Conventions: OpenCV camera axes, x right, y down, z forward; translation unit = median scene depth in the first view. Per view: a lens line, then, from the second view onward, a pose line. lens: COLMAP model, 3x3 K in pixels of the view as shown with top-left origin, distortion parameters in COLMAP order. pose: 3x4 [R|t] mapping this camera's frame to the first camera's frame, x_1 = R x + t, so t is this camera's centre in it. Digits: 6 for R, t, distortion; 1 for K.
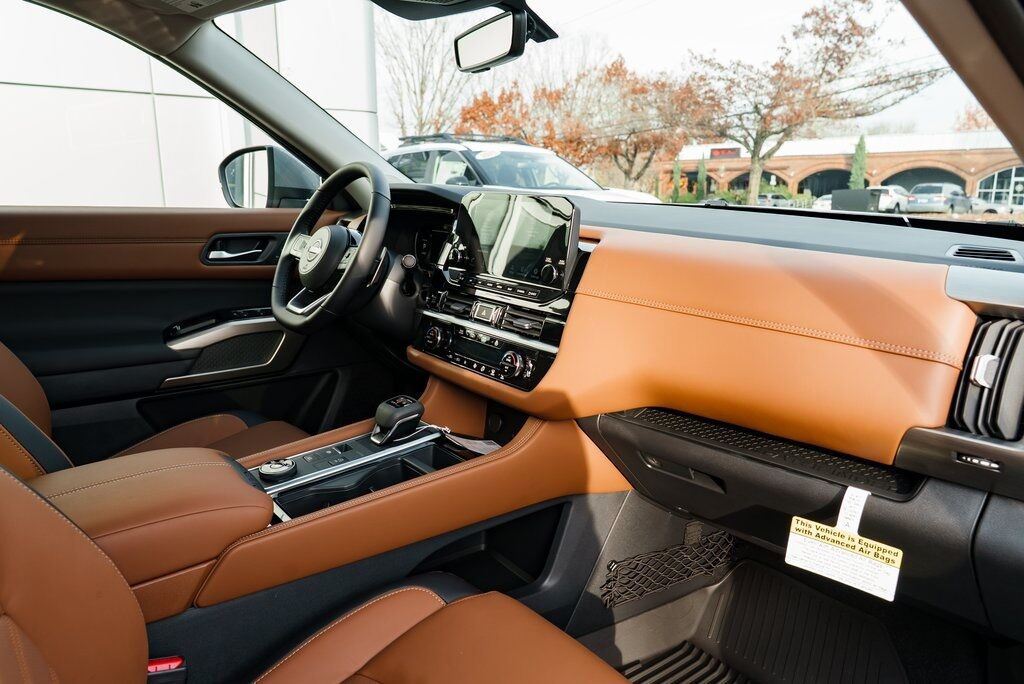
lens RADIAL K [[695.2, 0, 511.2], [0, 695.2, 345.4], [0, 0, 1]] dist [-0.032749, 0.024775]
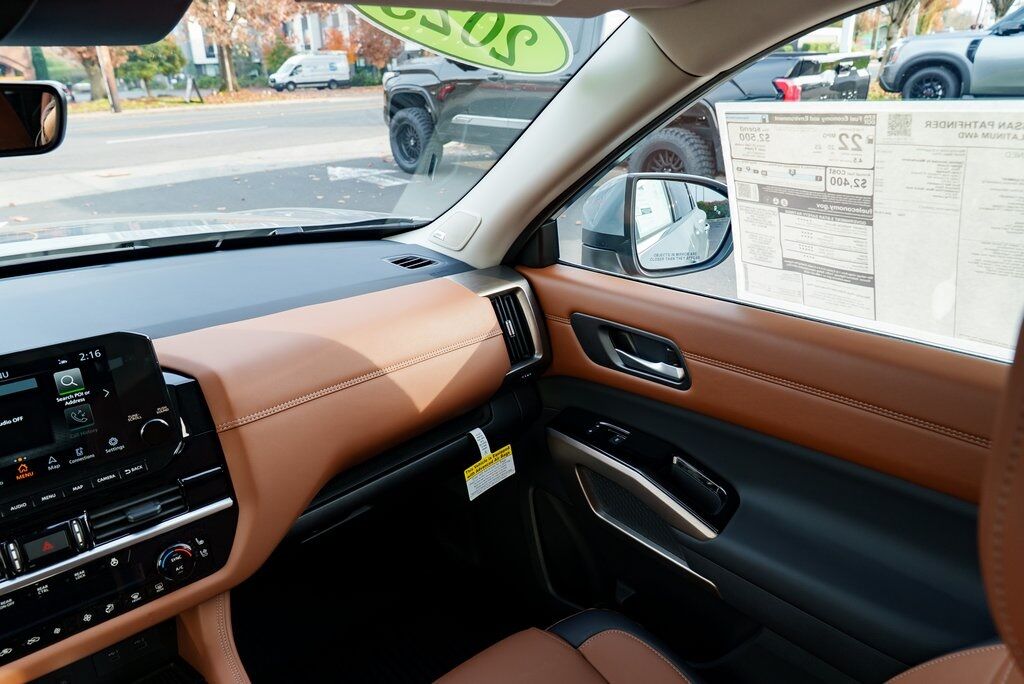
lens RADIAL K [[695.2, 0, 509.6], [0, 695.2, 346.0], [0, 0, 1]] dist [-0.032749, 0.024775]
pose [[-0.043744, -0.373318, 0.926671, -0.018364], [0.243384, 0.895631, 0.372302, -0.010990], [-0.968943, 0.241823, 0.051682, 0.016851]]
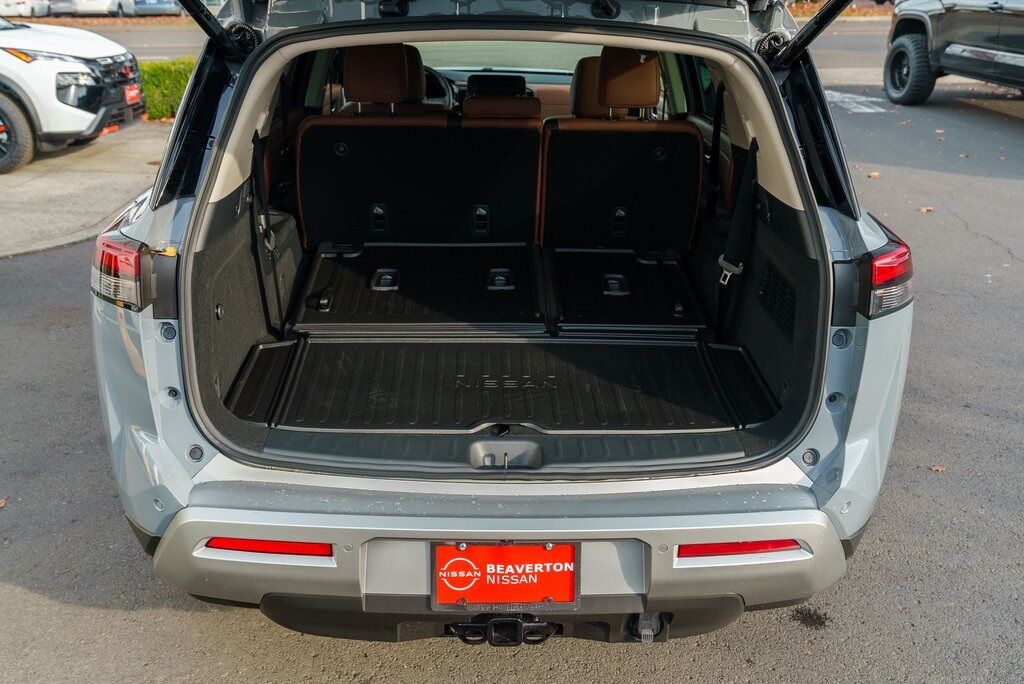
lens RADIAL K [[927.0, 0, 509.6], [0, 927.0, 339.8], [0, 0, 1]] dist [0.013739, 0.000000]
pose [[0.596458, -0.291671, 0.747774, -0.108472], [0.175925, 0.956491, 0.232756, -0.001384], [-0.783127, -0.007277, 0.621819, -0.051673]]
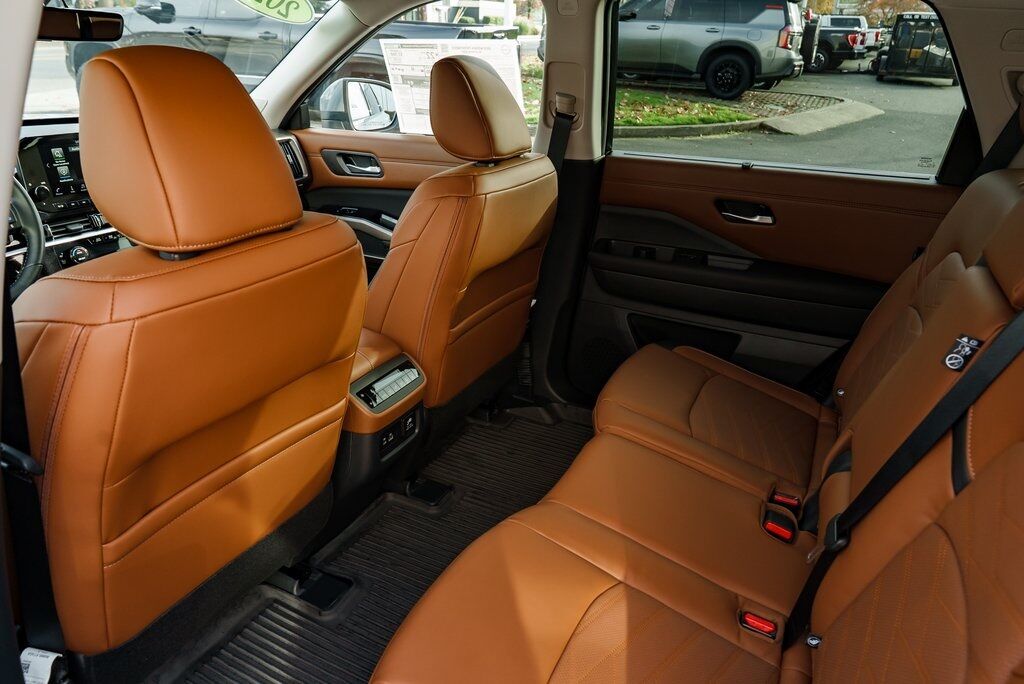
lens RADIAL K [[695.2, 0, 505.4], [0, 695.2, 342.6], [0, 0, 1]] dist [-0.032749, 0.024775]
pose [[-0.430476, -0.382118, 0.817726, -0.053682], [0.167136, 0.856552, 0.488246, -0.012532], [-0.886993, 0.346849, -0.304860, 0.025897]]
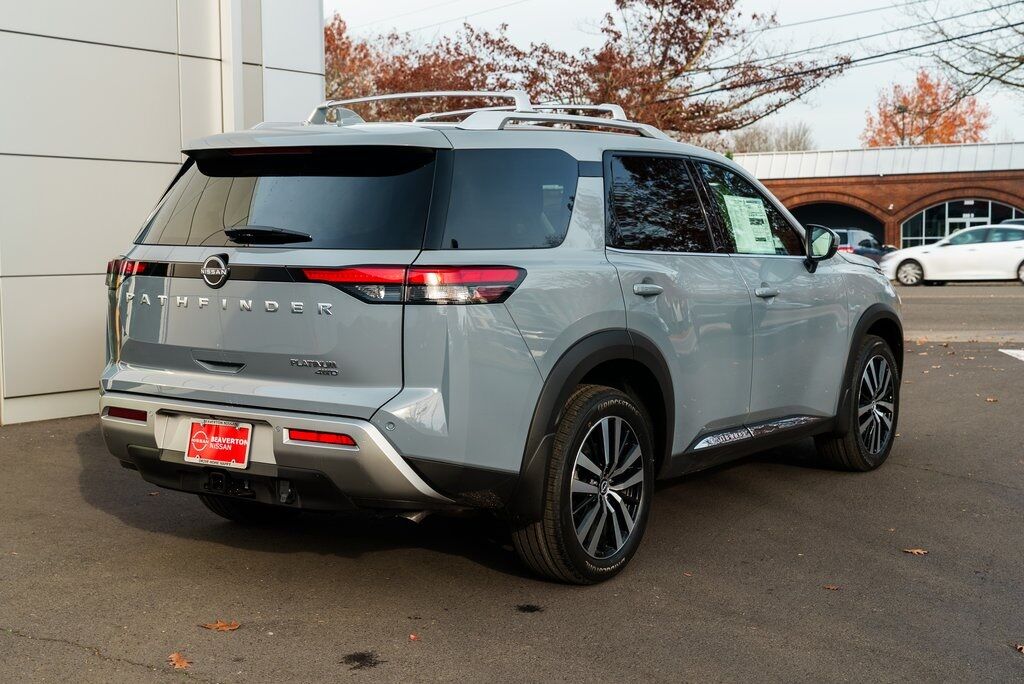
lens RADIAL K [[1409.1, 0, 513.4], [0, 1409.1, 343.8], [0, 0, 1]] dist [-0.003078, 0.000000]
pose [[0.953786, -0.030023, 0.298982, -0.085479], [0.074491, 0.987562, -0.138468, 0.036802], [-0.291106, 0.154340, 0.944159, -0.163301]]
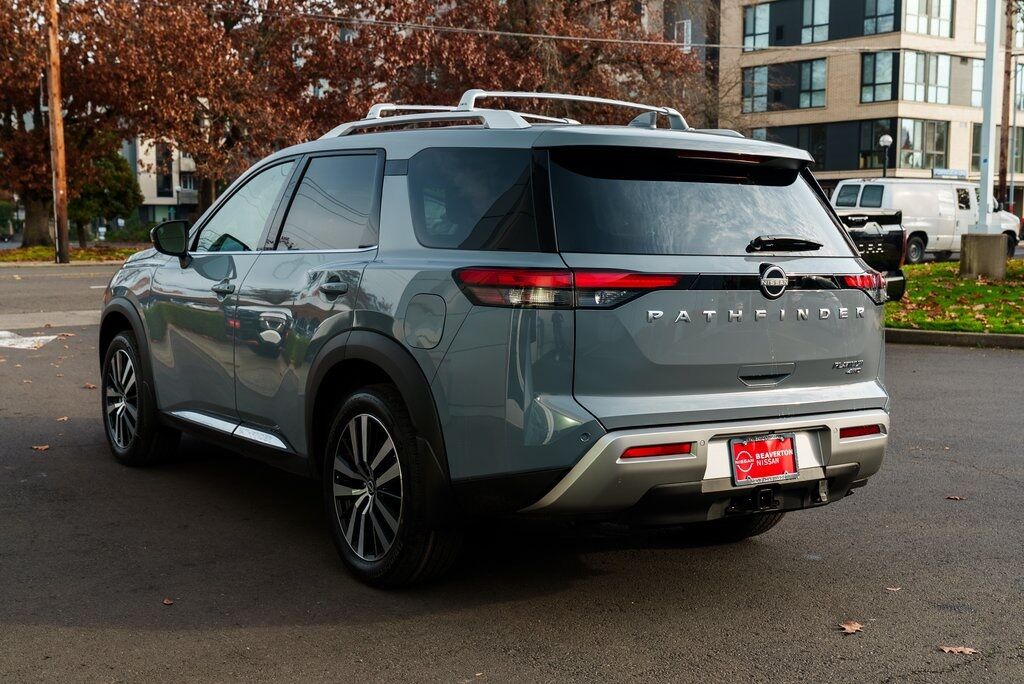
lens RADIAL K [[1283.4, 0, 505.5], [0, 1283.4, 345.1], [0, 0, 1]] dist [0.044260, 0.000000]
pose [[0.072343, -0.091989, 0.993129, -0.198420], [0.214345, 0.973906, 0.074594, -0.001218], [-0.974075, 0.207476, 0.090173, -0.006196]]
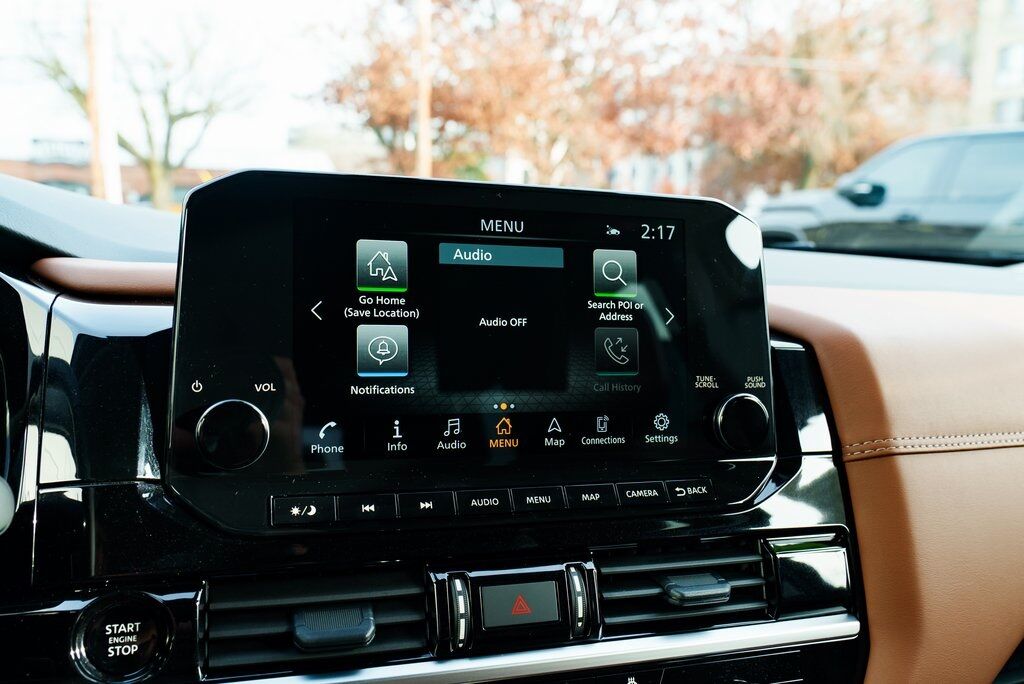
lens RADIAL K [[885.5, 0, 507.2], [0, 885.5, 351.1], [0, 0, 1]] dist [0.000166, 0.020982]
pose [[0.346800, -0.124166, 0.929684, -0.011631], [0.179882, 0.981604, 0.063999, -0.005539], [-0.920528, 0.145038, 0.362755, 0.027956]]
